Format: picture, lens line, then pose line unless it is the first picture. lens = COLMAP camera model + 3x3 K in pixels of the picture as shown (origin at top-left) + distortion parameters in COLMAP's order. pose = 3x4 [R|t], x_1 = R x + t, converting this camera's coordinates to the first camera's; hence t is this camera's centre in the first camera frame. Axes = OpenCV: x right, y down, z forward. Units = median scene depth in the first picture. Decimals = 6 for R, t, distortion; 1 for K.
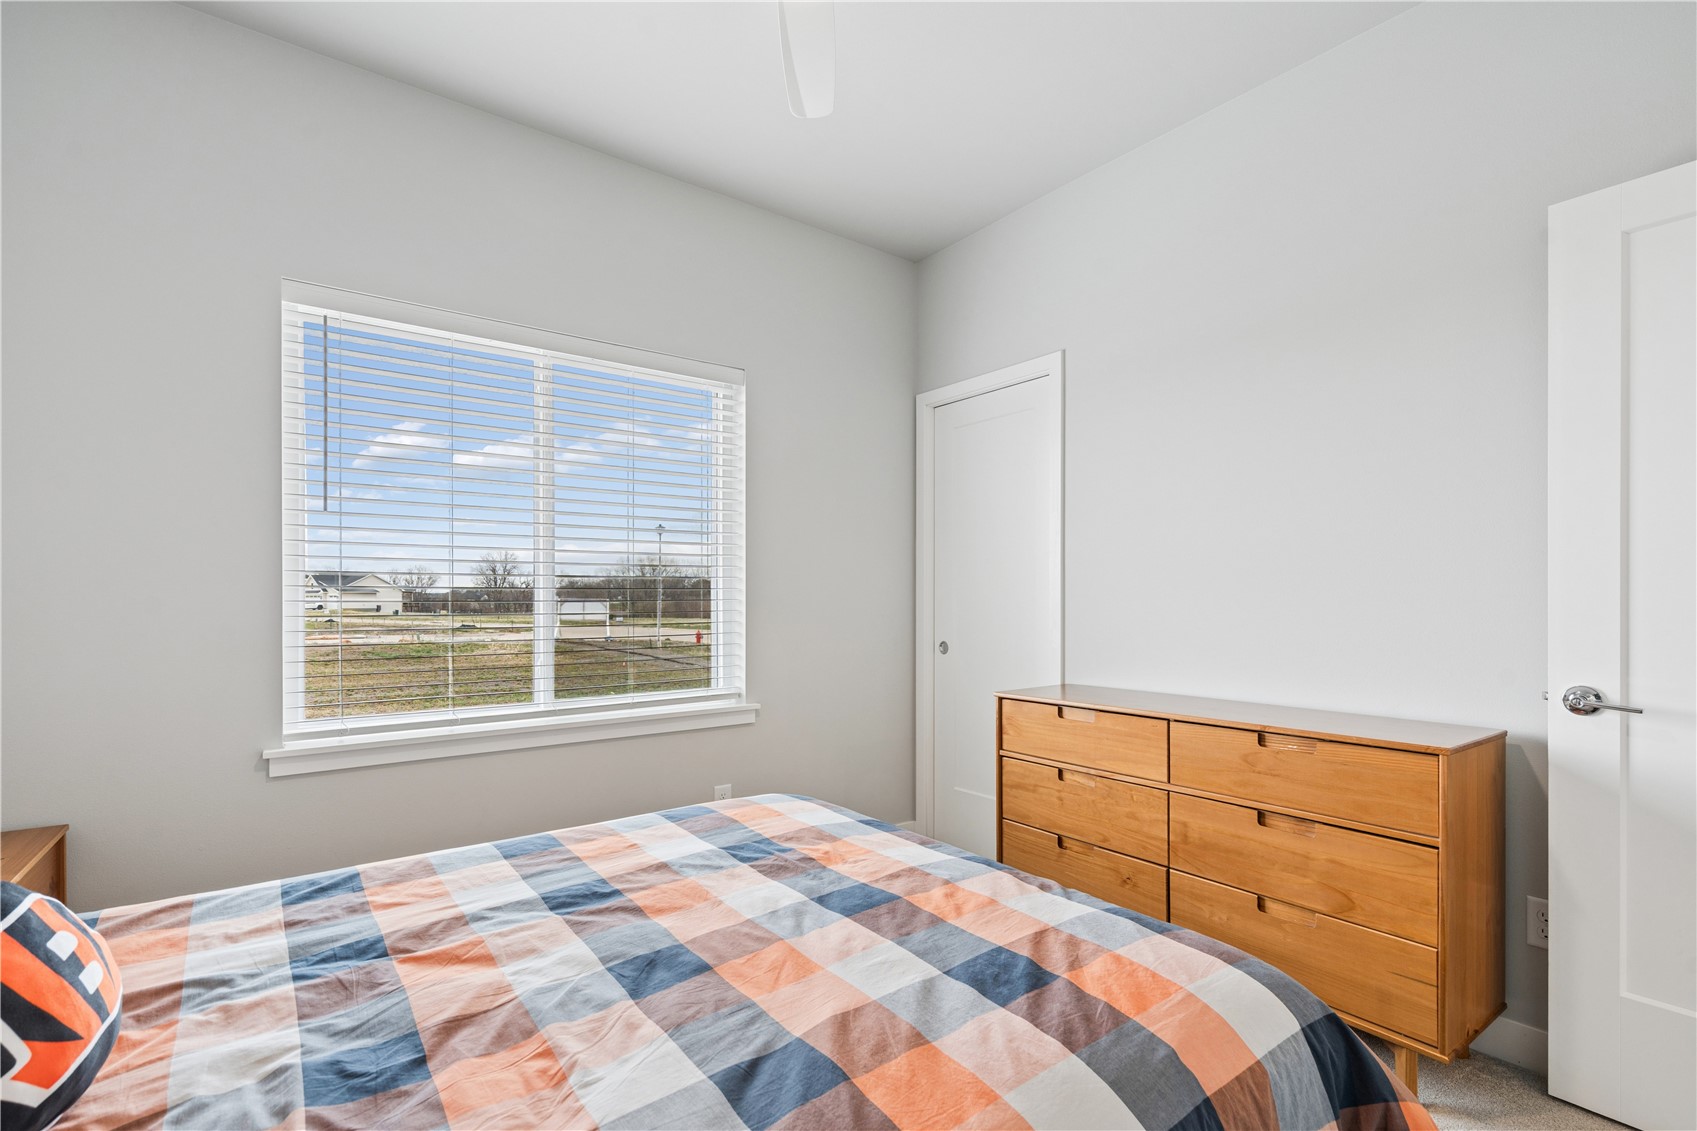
lens RADIAL K [[765.7, 0, 850.9], [0, 765.7, 601.6], [0, 0, 1]] dist [-0.000007, 0.000024]
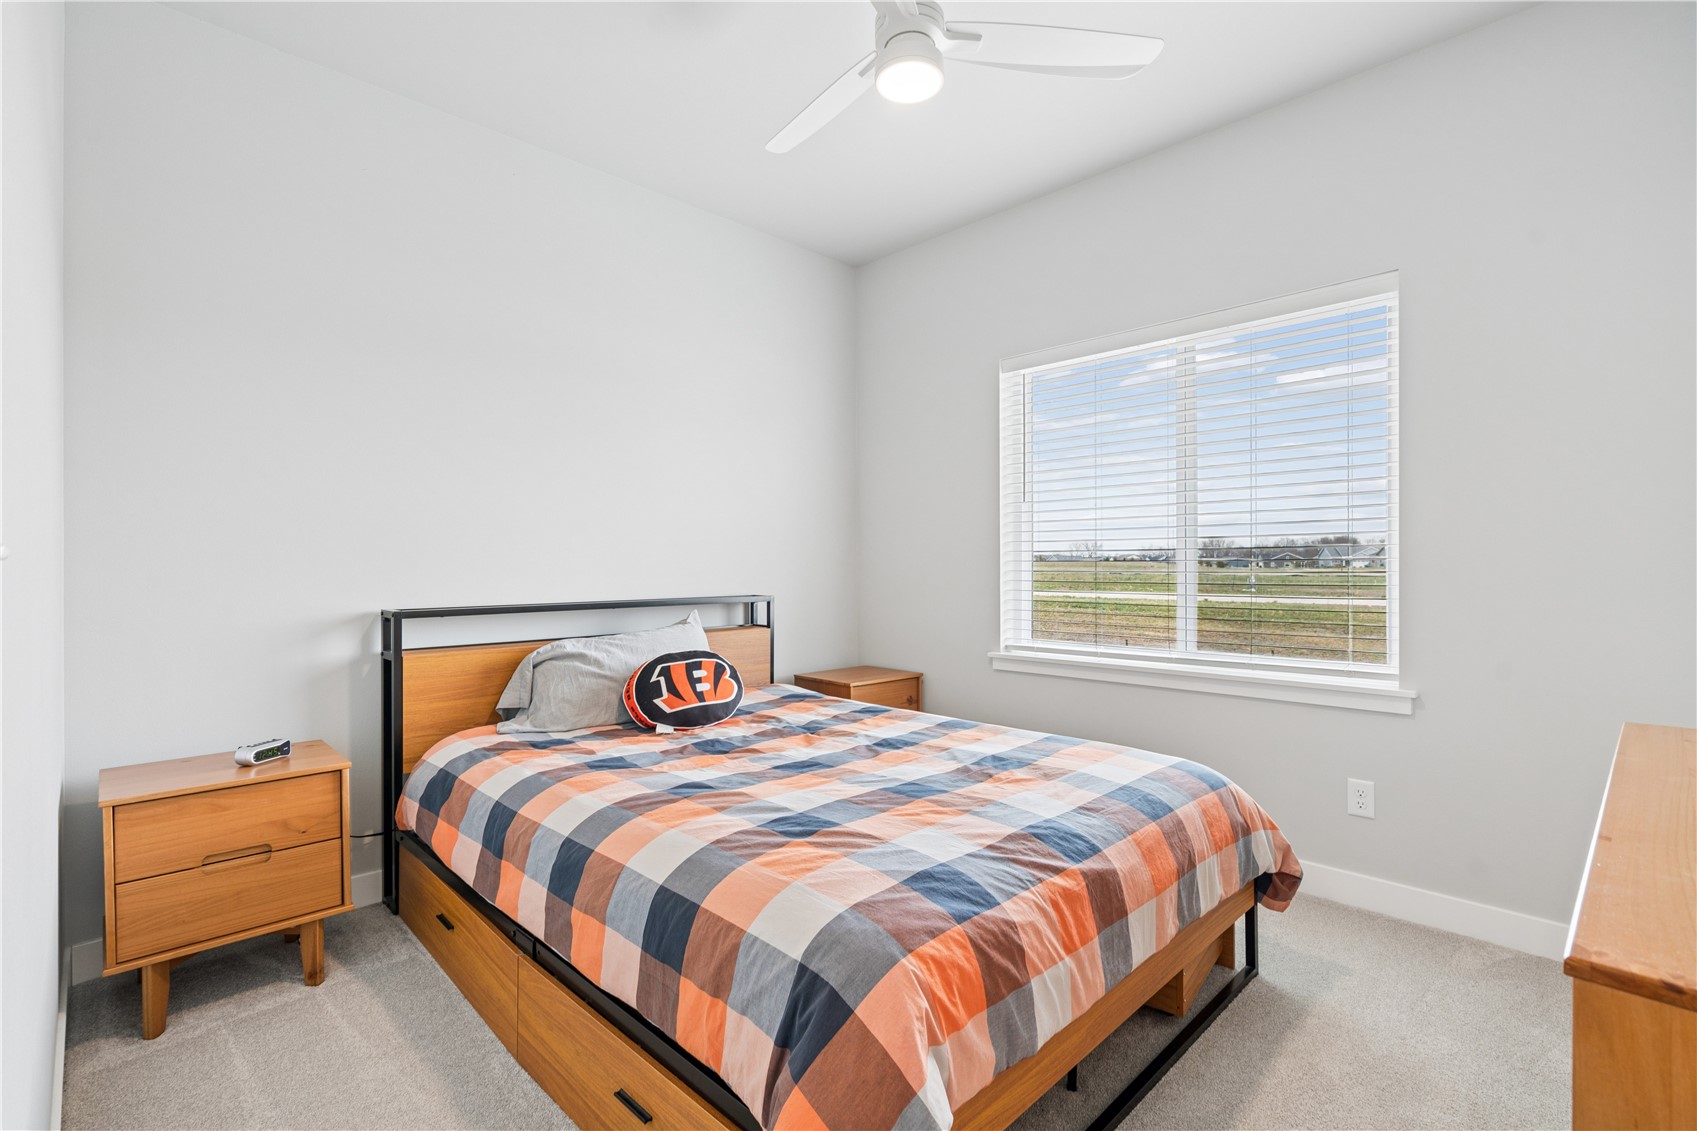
lens RADIAL K [[765.7, 0, 844.2], [0, 765.7, 574.2], [0, 0, 1]] dist [-0.000007, 0.000024]
pose [[0.133734, 0.011238, -0.990953, 1.174573], [0.004714, 0.999917, 0.011976, 0.006045], [0.991006, -0.006273, 0.133670, 0.656752]]
